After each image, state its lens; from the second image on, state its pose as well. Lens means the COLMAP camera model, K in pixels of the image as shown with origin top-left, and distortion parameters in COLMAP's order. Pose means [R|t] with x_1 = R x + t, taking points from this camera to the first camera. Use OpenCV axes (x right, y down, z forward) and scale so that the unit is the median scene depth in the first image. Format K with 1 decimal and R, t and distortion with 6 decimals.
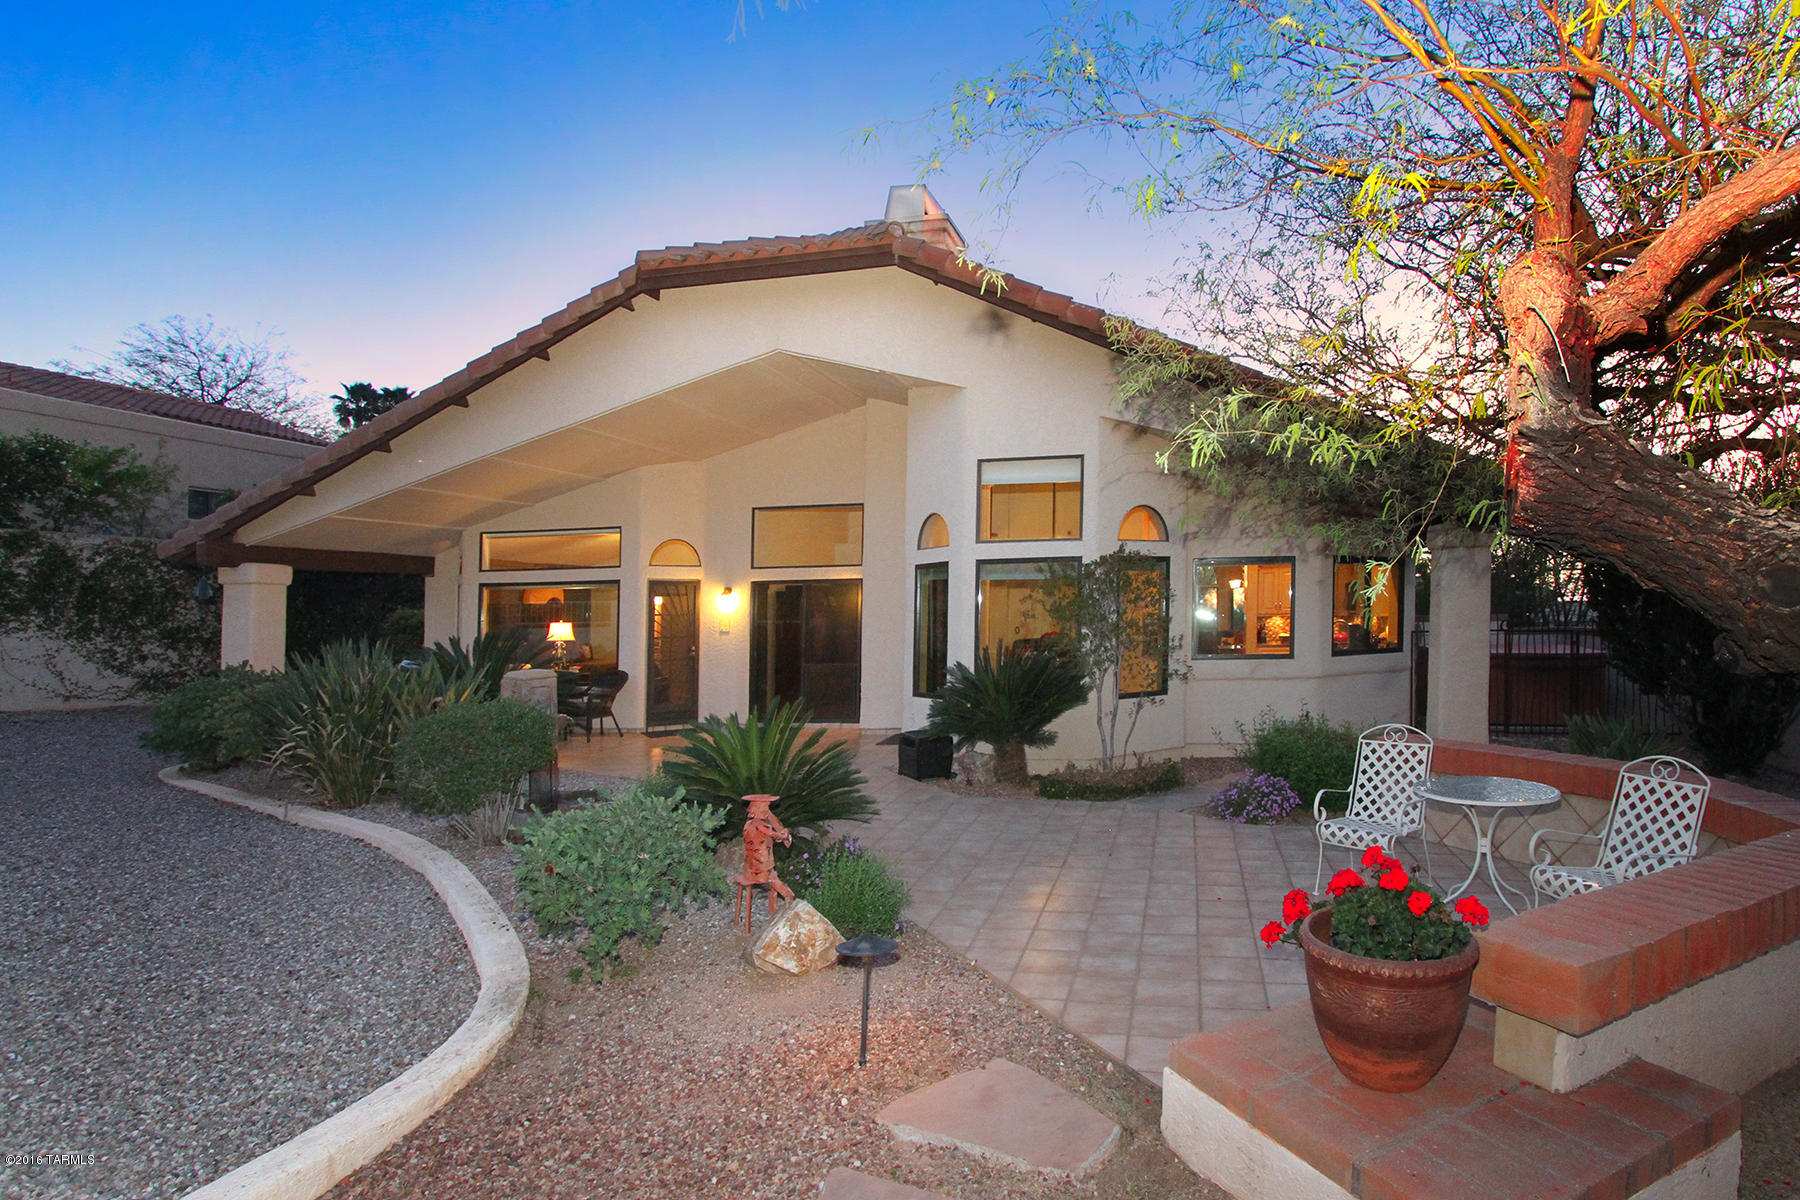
lens RADIAL K [[913.9, 0, 823.3], [0, 913.9, 595.5], [0, 0, 1]] dist [-0.014466, 0.000013]
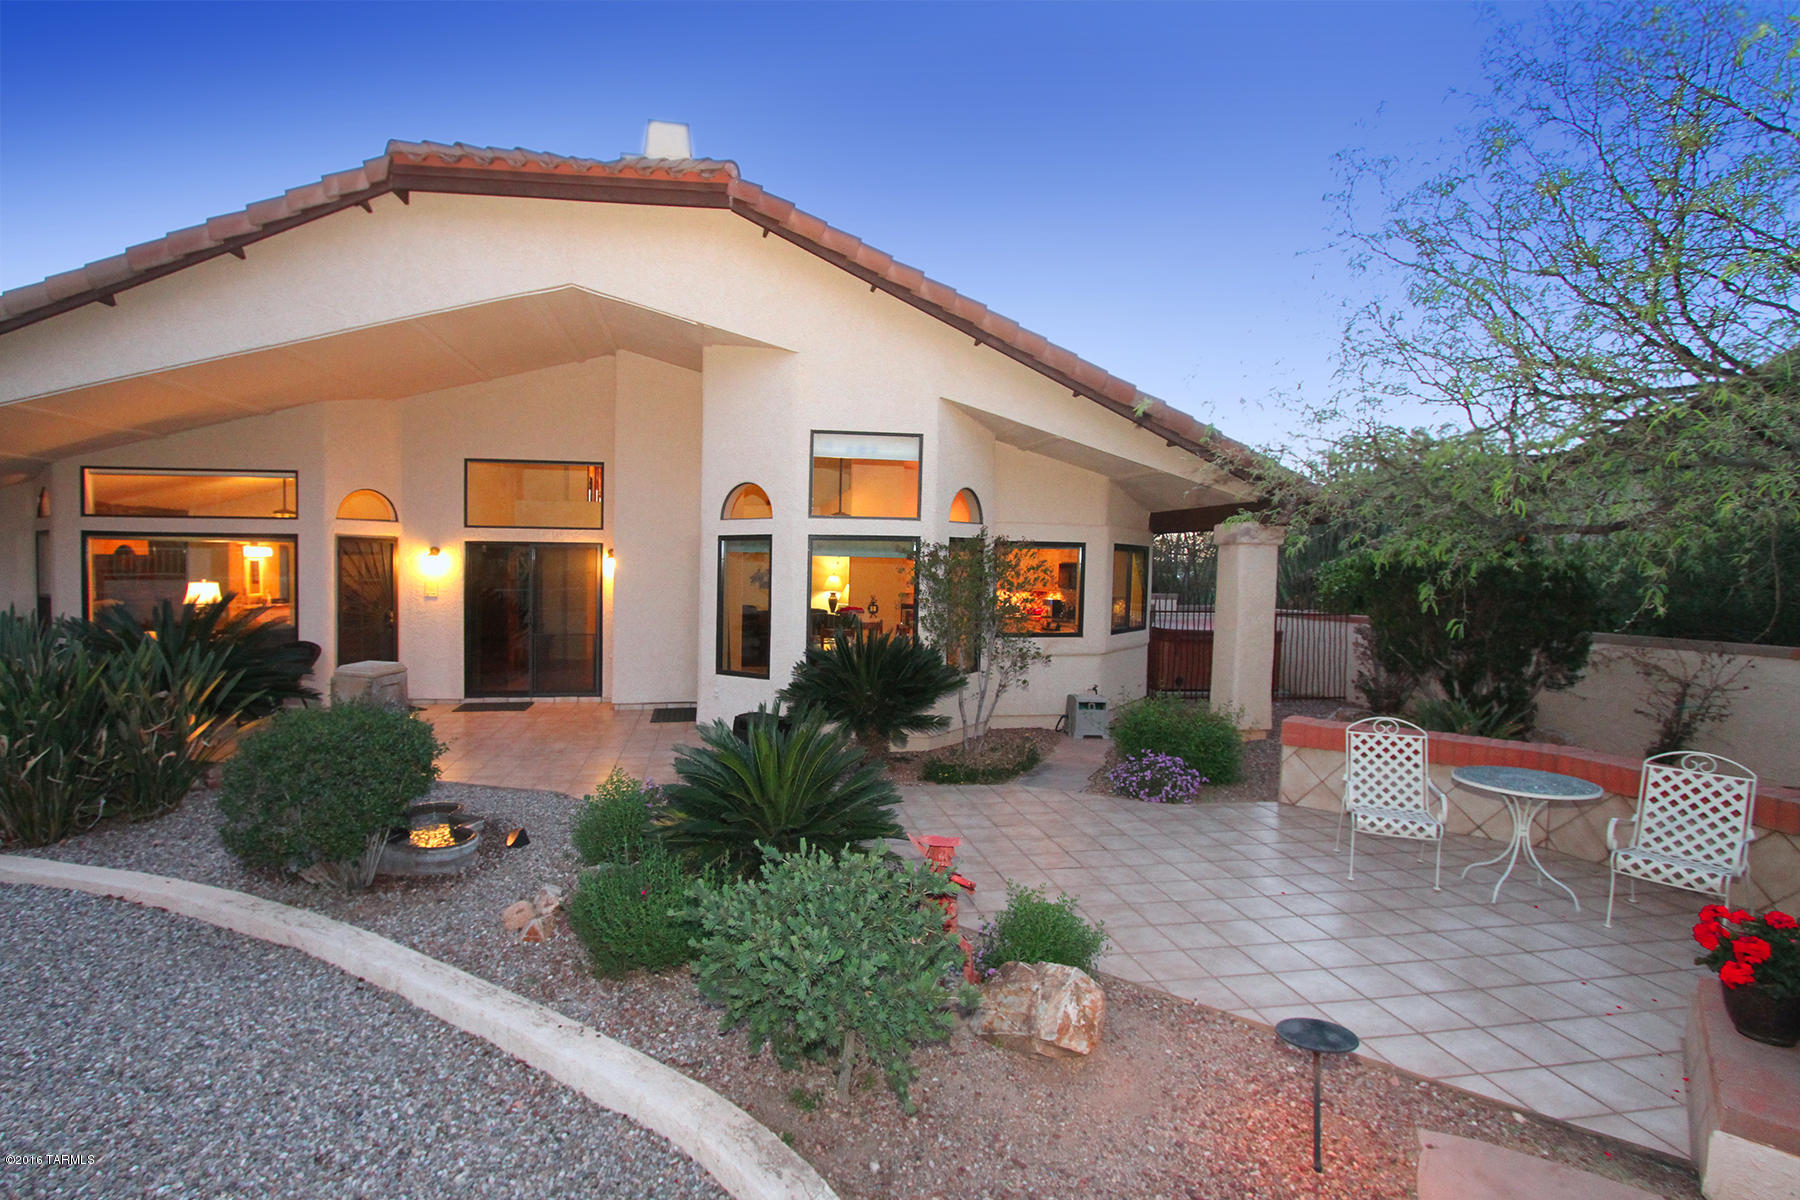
lens RADIAL K [[919.7, 0, 899.9], [0, 919.7, 627.3], [0, 0, 1]] dist [-0.015408, -0.000003]
pose [[0.931525, 0.003534, 0.363659, -0.095714], [-0.028518, 0.997584, 0.063355, -0.006273], [-0.362557, -0.069387, 0.929375, 0.055896]]
